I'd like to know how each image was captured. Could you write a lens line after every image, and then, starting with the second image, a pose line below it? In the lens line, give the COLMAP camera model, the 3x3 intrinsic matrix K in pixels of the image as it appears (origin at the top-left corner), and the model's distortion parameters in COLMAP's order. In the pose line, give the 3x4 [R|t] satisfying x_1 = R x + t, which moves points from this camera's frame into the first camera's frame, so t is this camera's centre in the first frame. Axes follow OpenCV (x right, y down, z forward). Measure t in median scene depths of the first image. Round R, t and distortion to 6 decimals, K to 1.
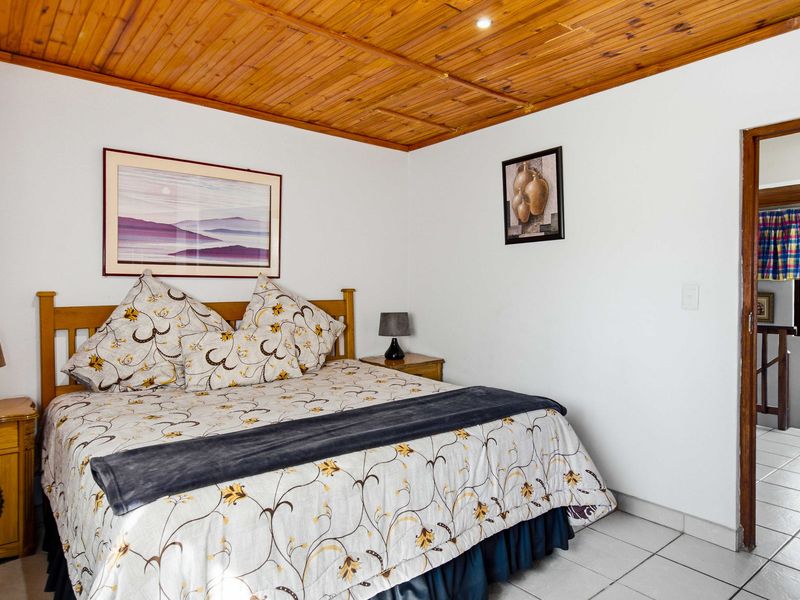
lens RADIAL K [[508.4, 0, 405.3], [0, 508.4, 296.2], [0, 0, 1]] dist [0.005766, -0.000751]
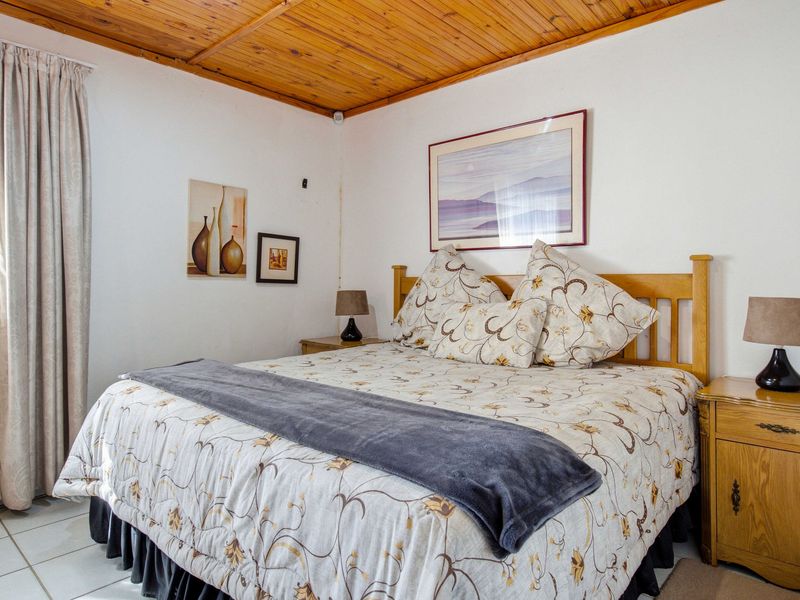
lens RADIAL K [[508.4, 0, 405.3], [0, 508.4, 296.2], [0, 0, 1]] dist [0.005766, -0.000751]
pose [[0.142599, 0.045264, -0.988745, 0.578583], [-0.001519, 0.998963, 0.045512, 0.010727], [0.989779, -0.004988, 0.142520, 0.729161]]
